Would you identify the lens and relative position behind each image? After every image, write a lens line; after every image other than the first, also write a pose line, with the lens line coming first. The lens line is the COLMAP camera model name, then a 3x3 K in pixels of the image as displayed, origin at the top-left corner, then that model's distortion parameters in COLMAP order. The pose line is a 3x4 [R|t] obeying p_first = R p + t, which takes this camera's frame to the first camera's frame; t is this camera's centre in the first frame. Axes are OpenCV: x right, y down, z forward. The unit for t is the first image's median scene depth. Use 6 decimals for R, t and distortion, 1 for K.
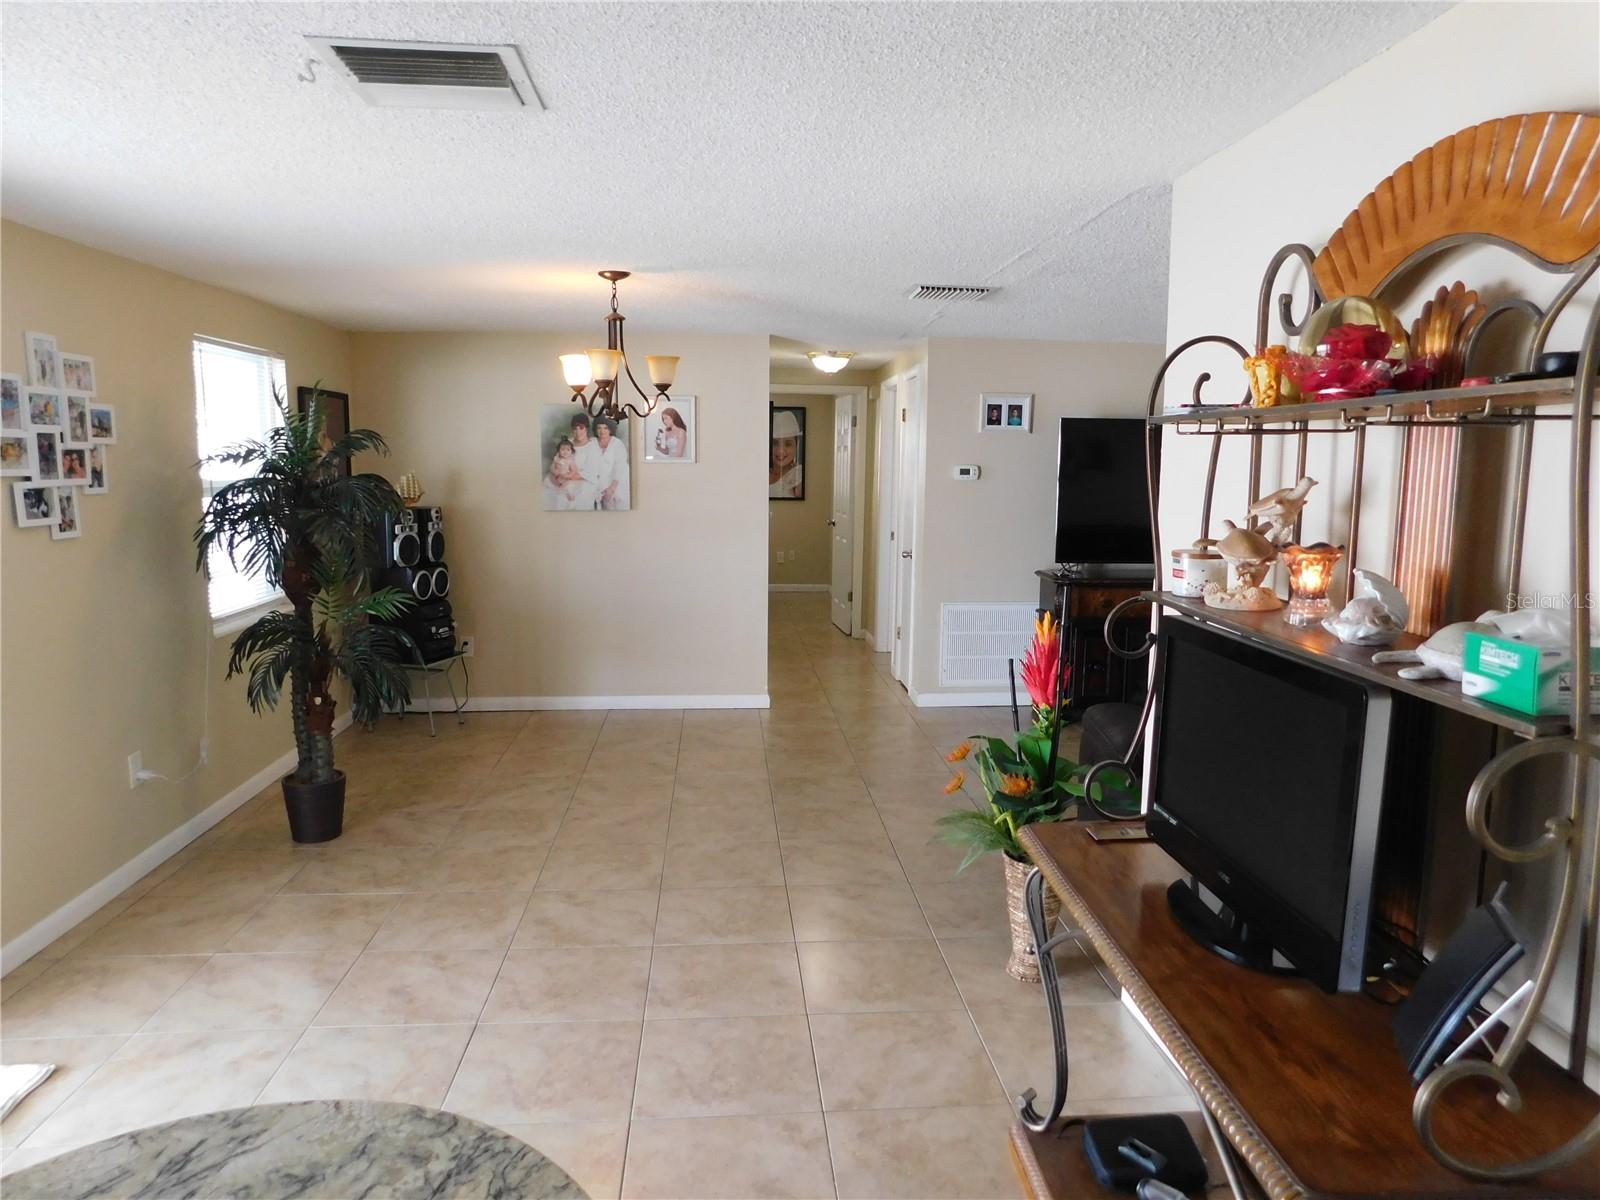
lens RADIAL K [[1061.0, 0, 805.3], [0, 1061.0, 596.5], [0, 0, 1]] dist [-0.059518, 0.043051]
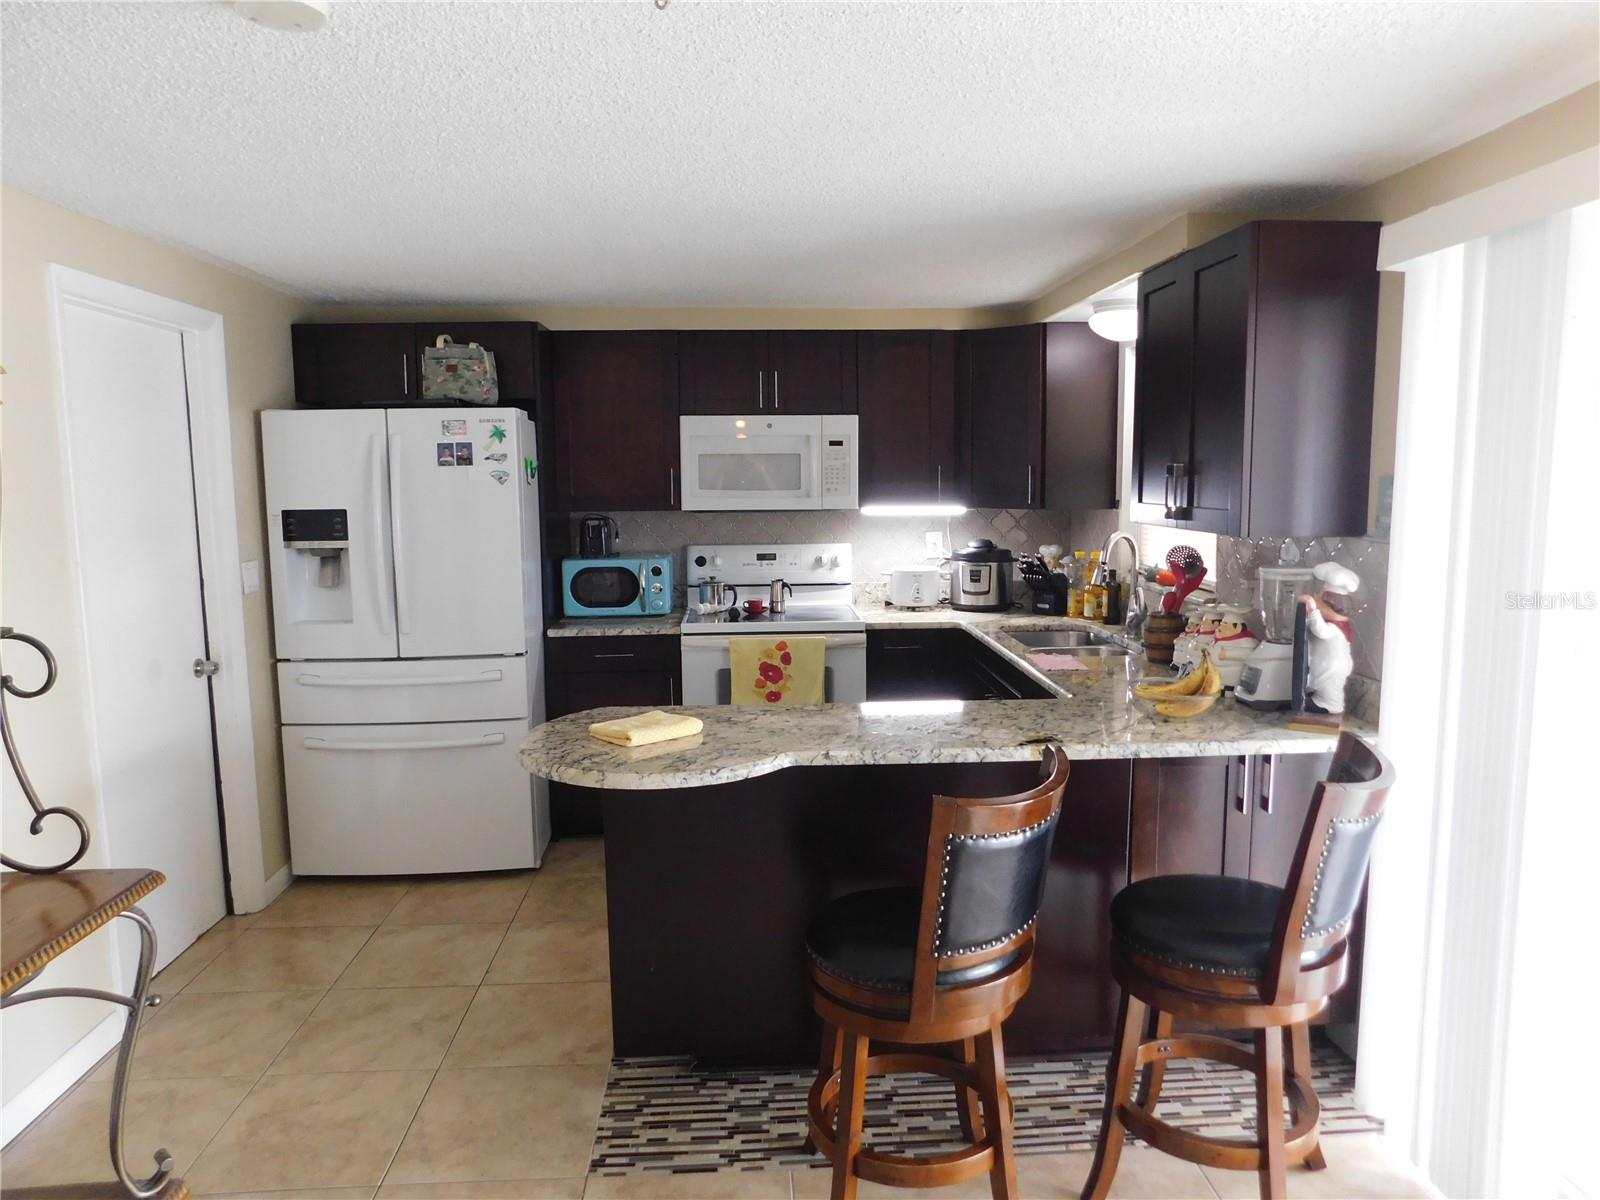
lens RADIAL K [[1061.0, 0, 806.6], [0, 1061.0, 596.8], [0, 0, 1]] dist [-0.059518, 0.043051]
pose [[-0.999667, -0.000975, 0.025802, -0.169950], [0.005661, 0.966699, 0.255853, -0.086536], [-0.025192, 0.255914, -0.966371, 0.600822]]
